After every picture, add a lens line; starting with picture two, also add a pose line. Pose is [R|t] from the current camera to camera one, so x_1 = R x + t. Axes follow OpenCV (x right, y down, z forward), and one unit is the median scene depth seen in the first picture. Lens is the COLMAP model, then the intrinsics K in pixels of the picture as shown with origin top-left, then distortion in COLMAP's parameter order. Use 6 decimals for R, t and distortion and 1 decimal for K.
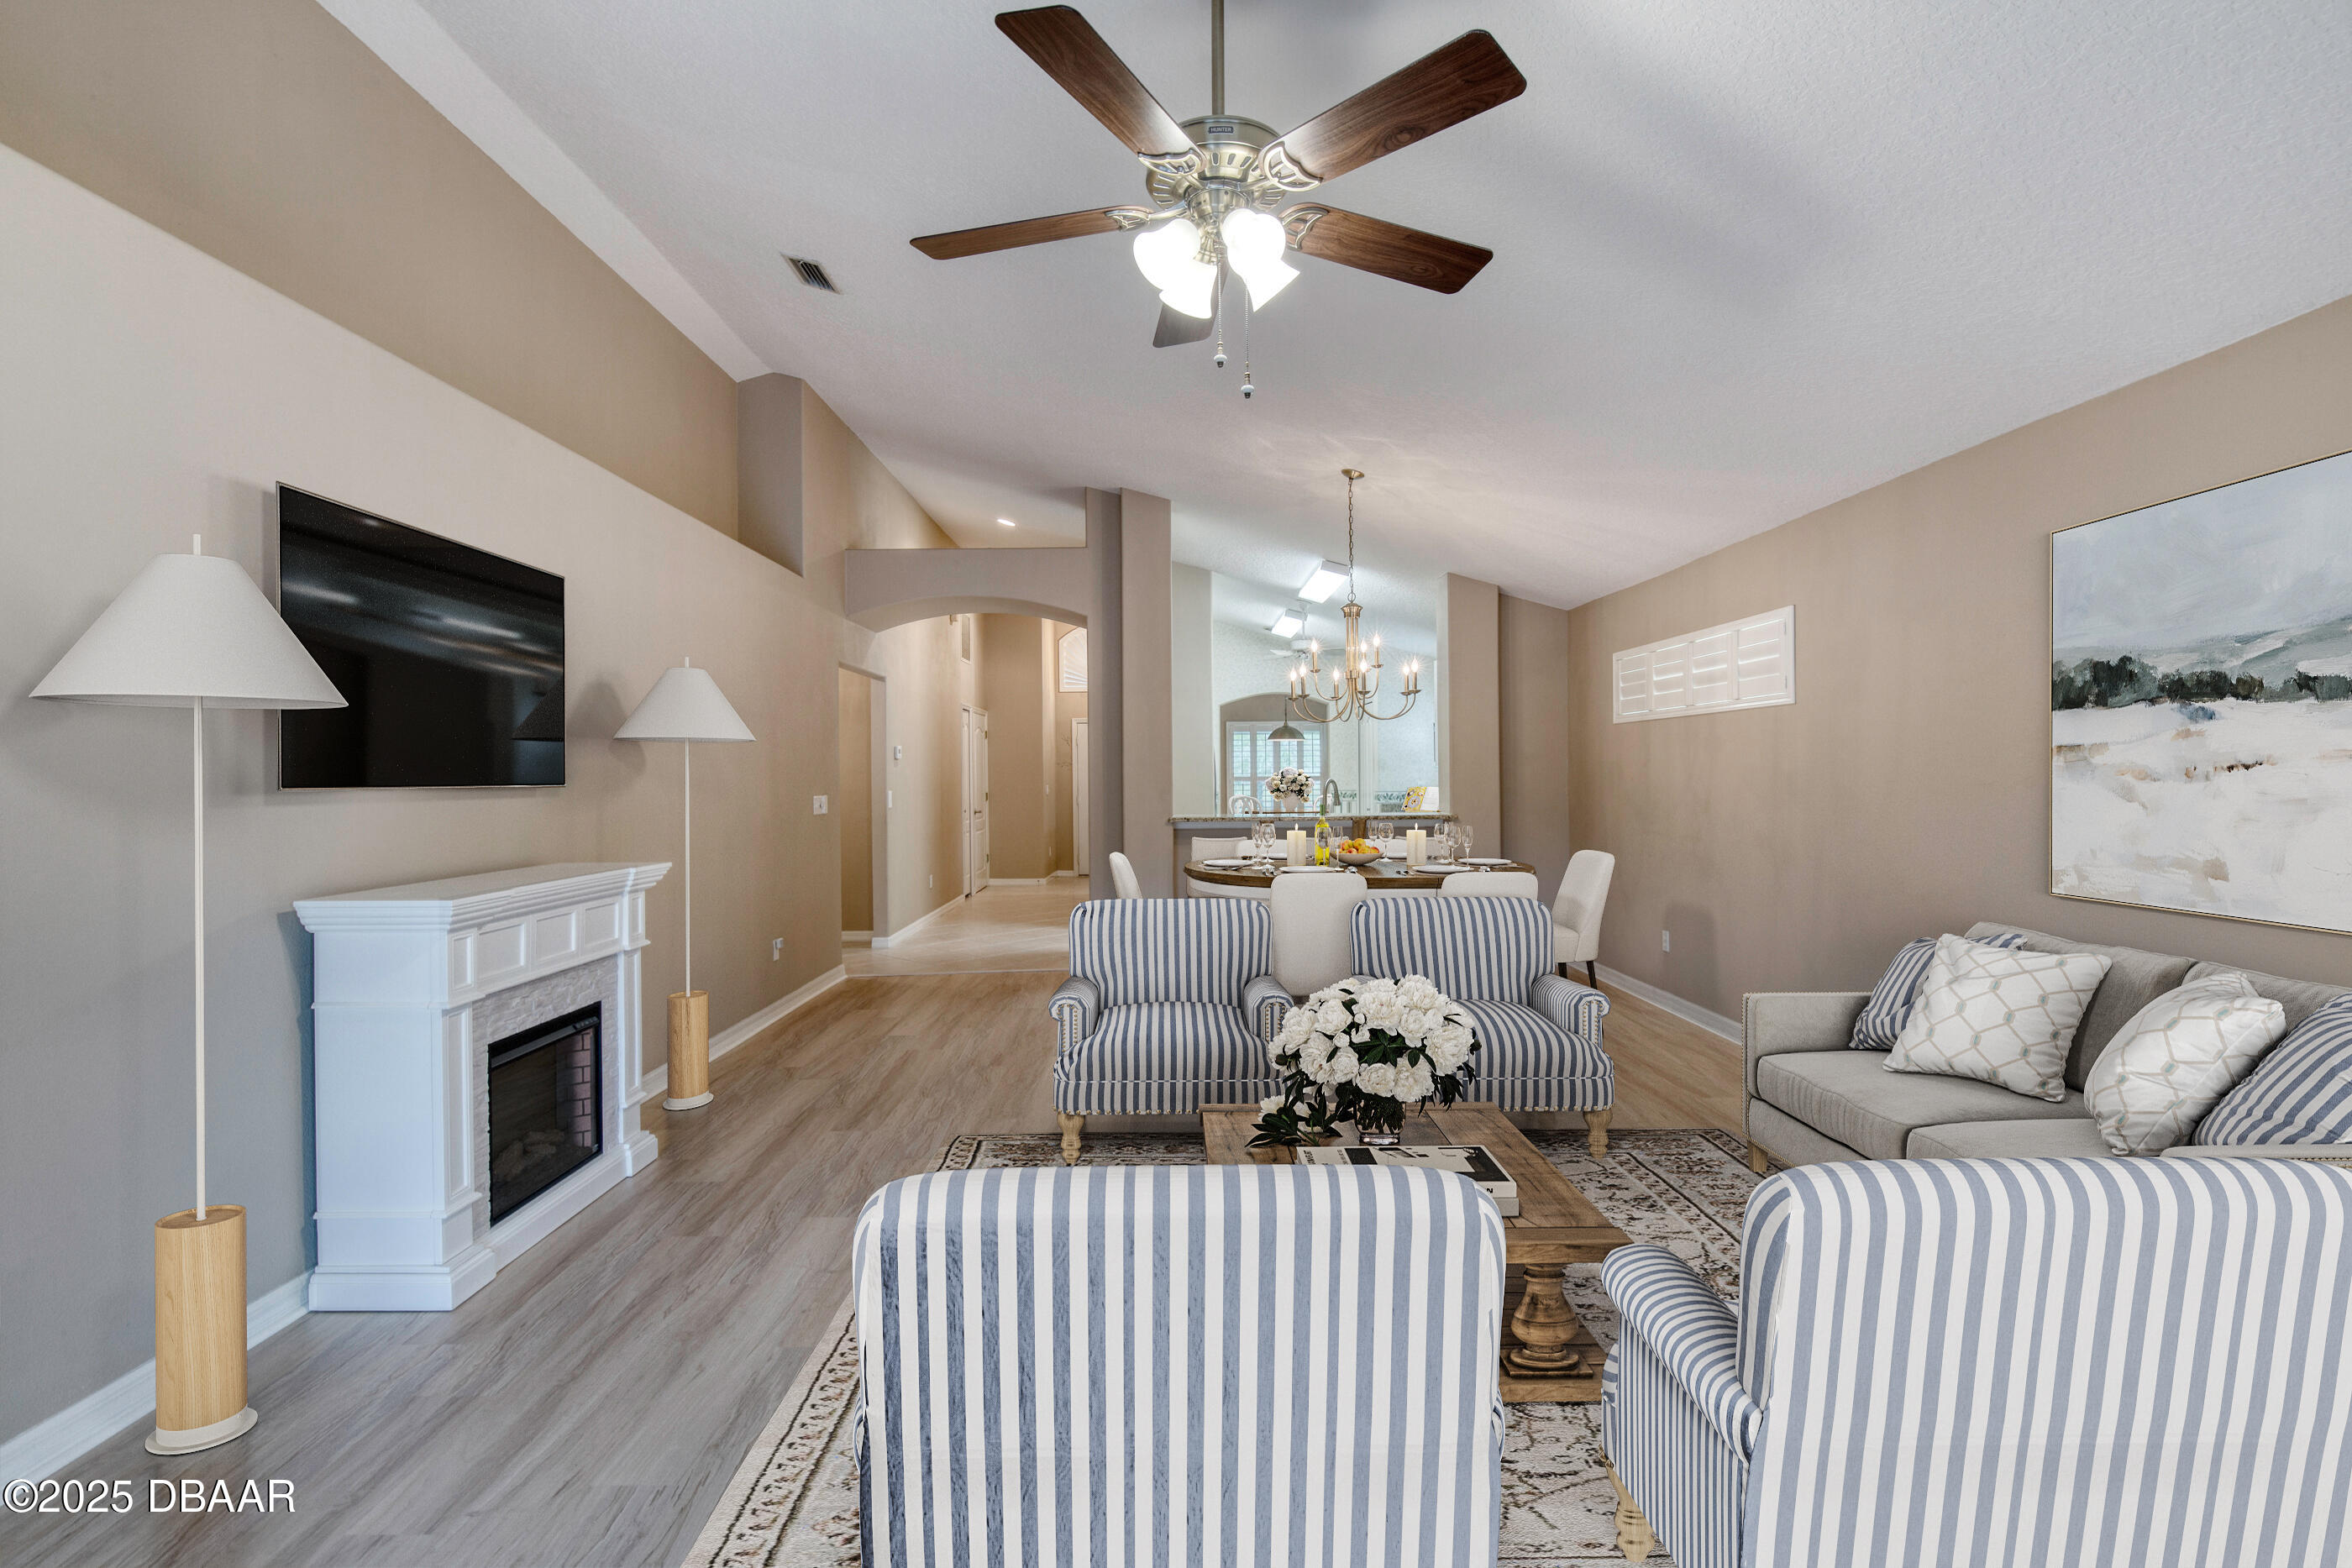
lens RADIAL K [[1077.7, 0, 1198.5], [0, 1077.7, 774.8], [0, 0, 1]] dist [-0.019411, 0.006614]
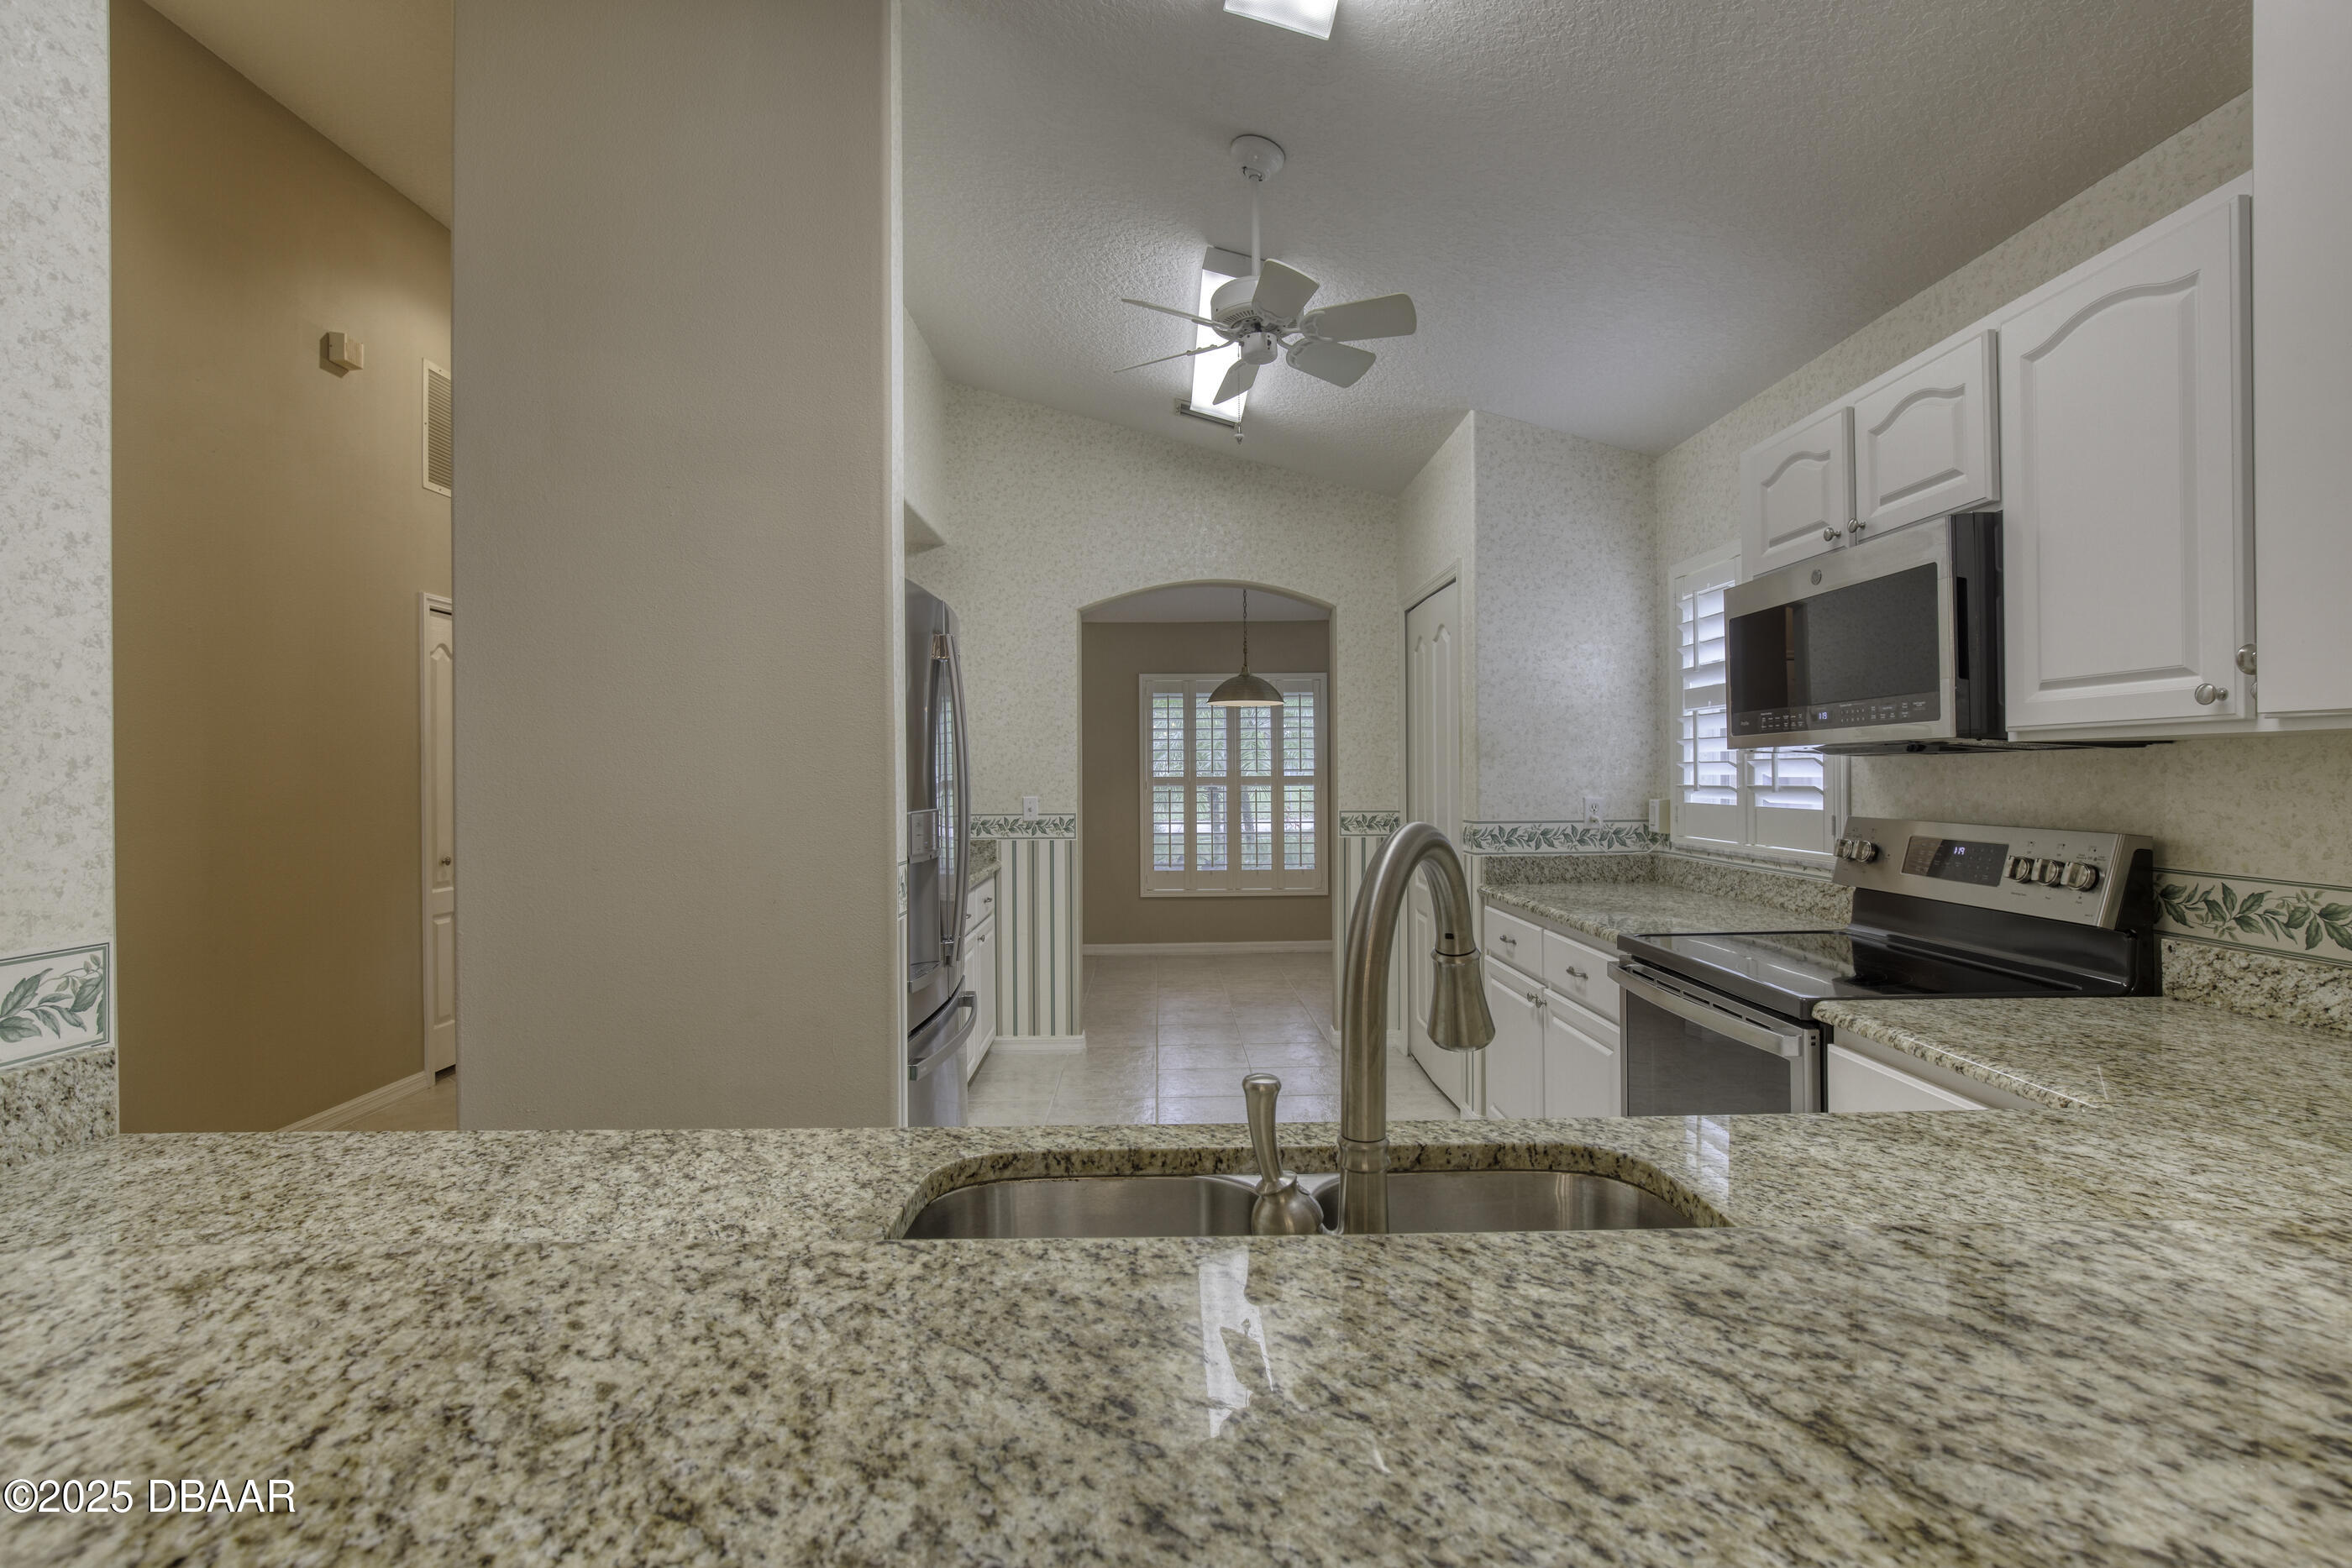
lens RADIAL K [[1077.7, 0, 1183.2], [0, 1077.7, 773.1], [0, 0, 1]] dist [-0.019411, 0.006614]
pose [[0.999967, -0.002358, -0.007757, 0.237205], [0.002373, 0.999995, 0.001943, -0.001961], [0.007752, -0.001961, 0.999968, 2.121699]]
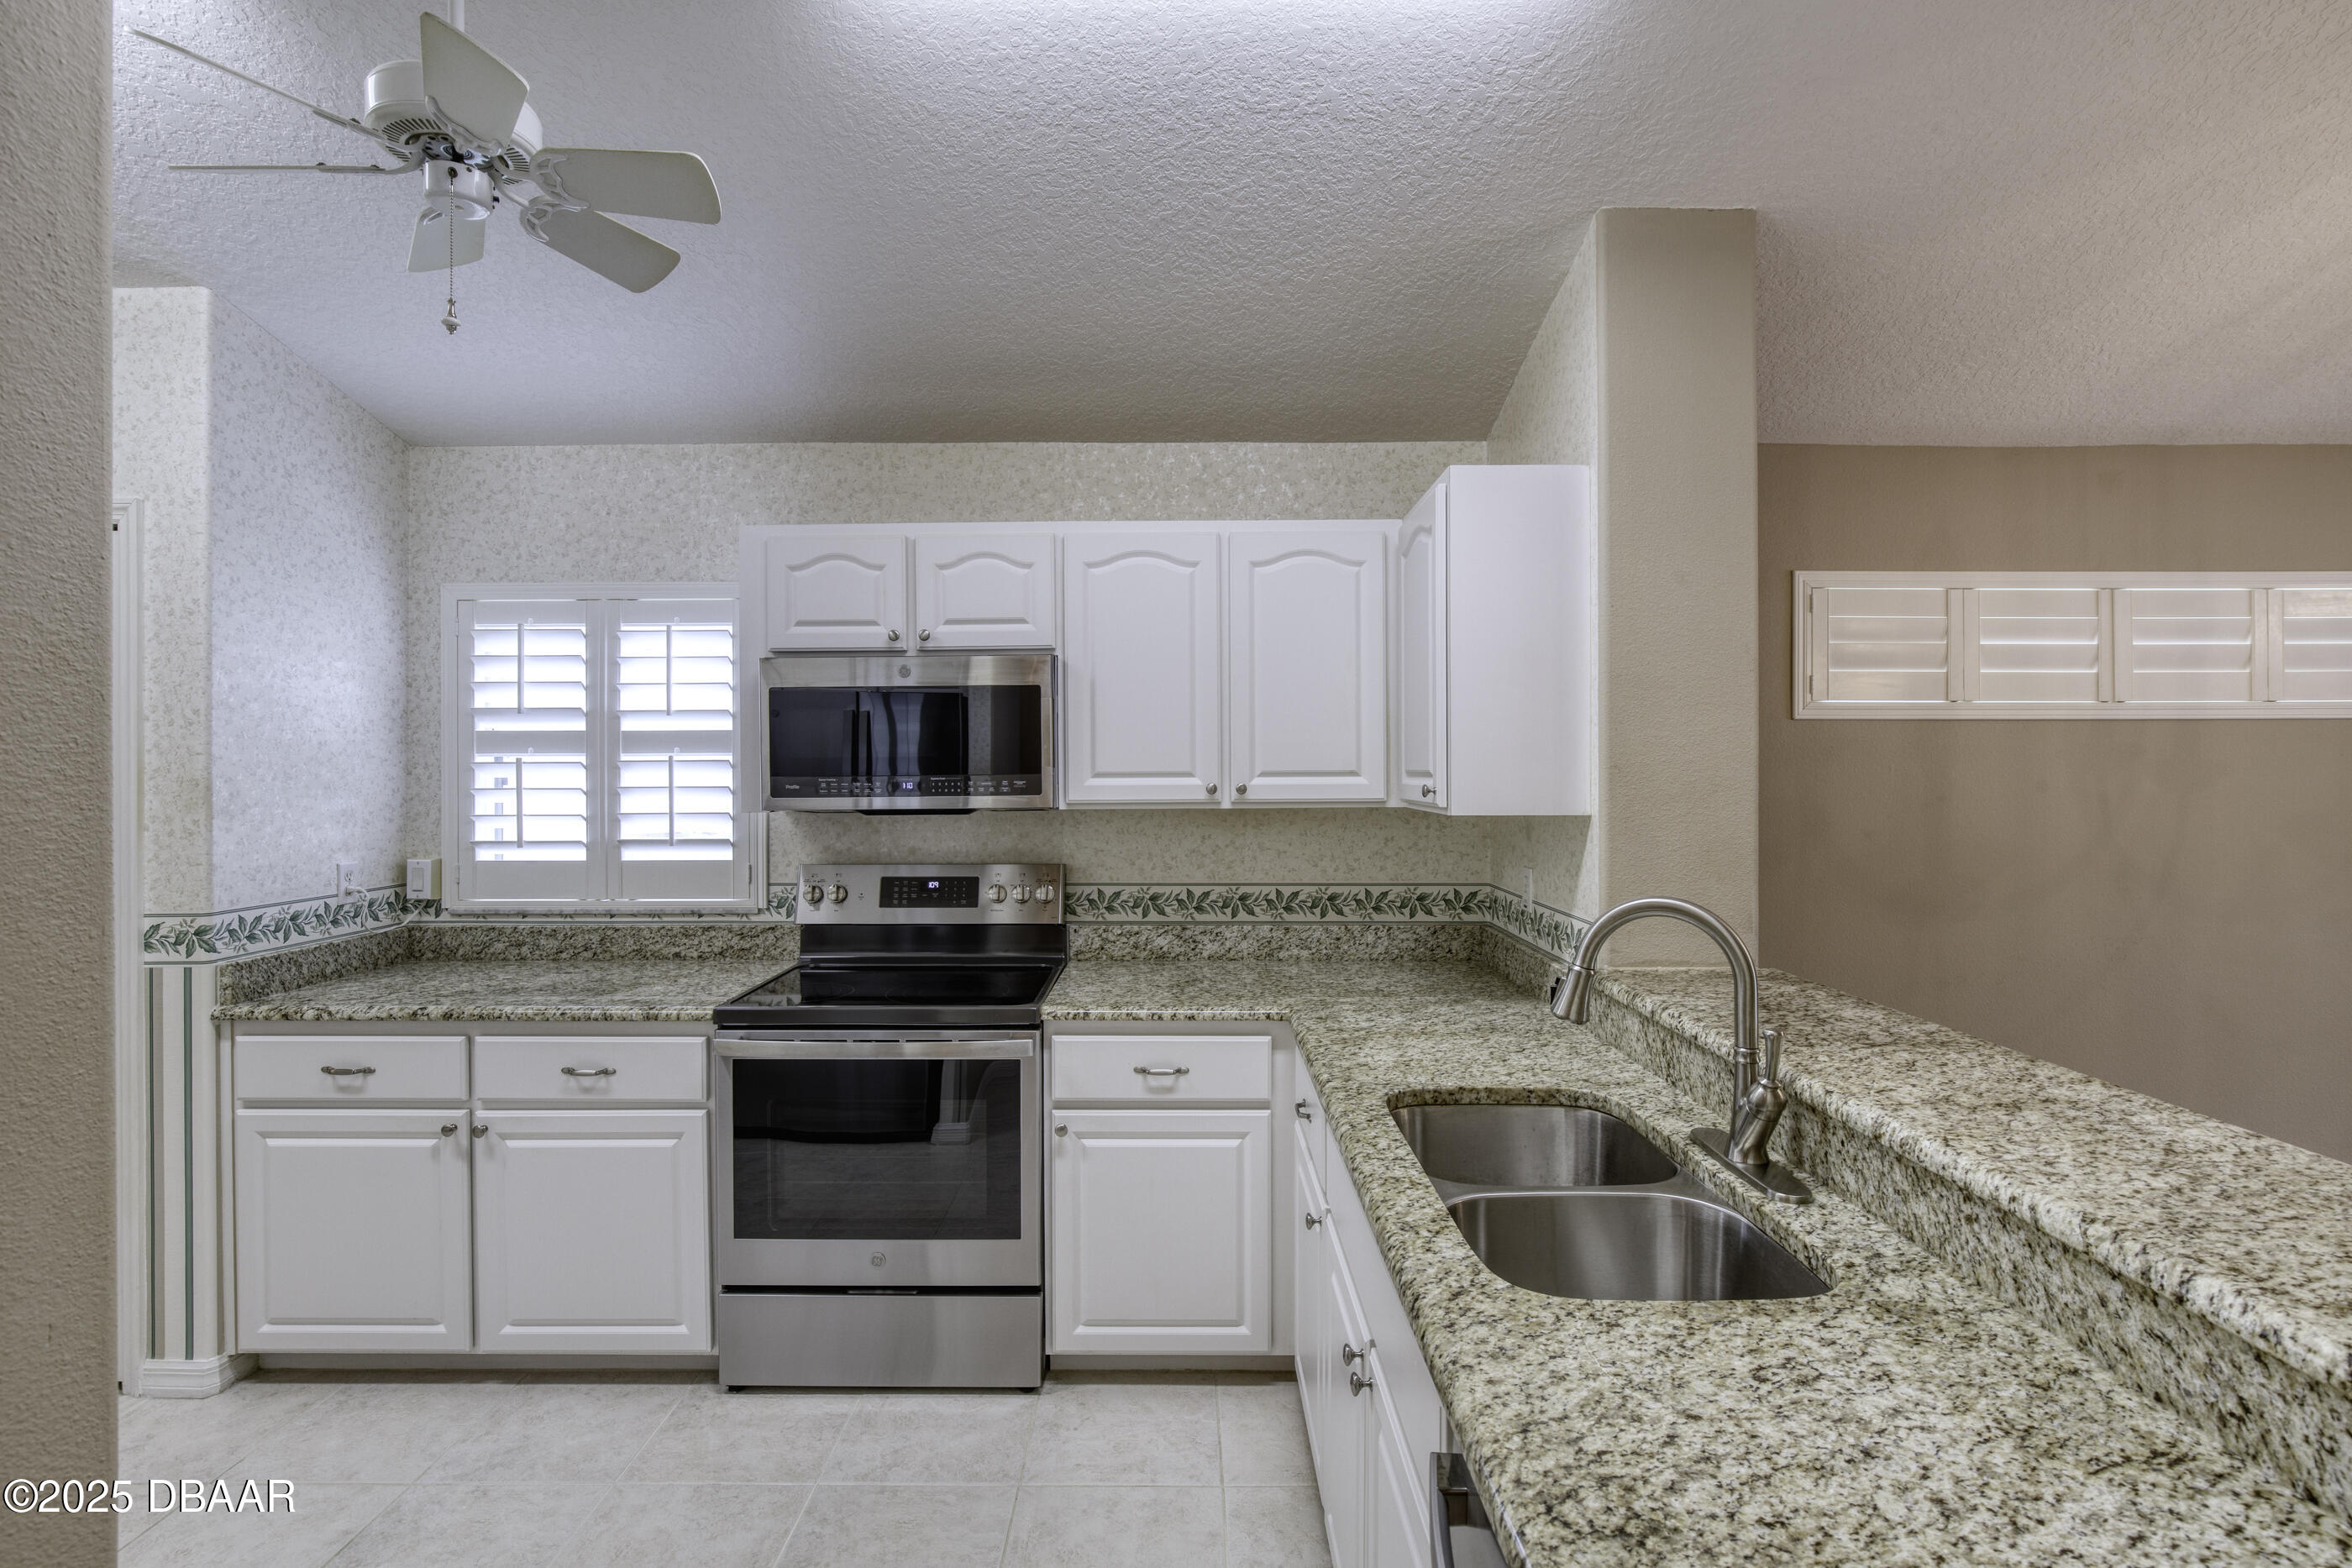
lens RADIAL K [[1077.7, 0, 1183.4], [0, 1077.7, 769.1], [0, 0, 1]] dist [-0.019411, 0.006614]
pose [[0.028748, 0.006335, 0.999567, -0.210744], [0.001821, 0.999978, -0.006390, -0.044625], [-0.999585, 0.002004, 0.028735, 2.587410]]
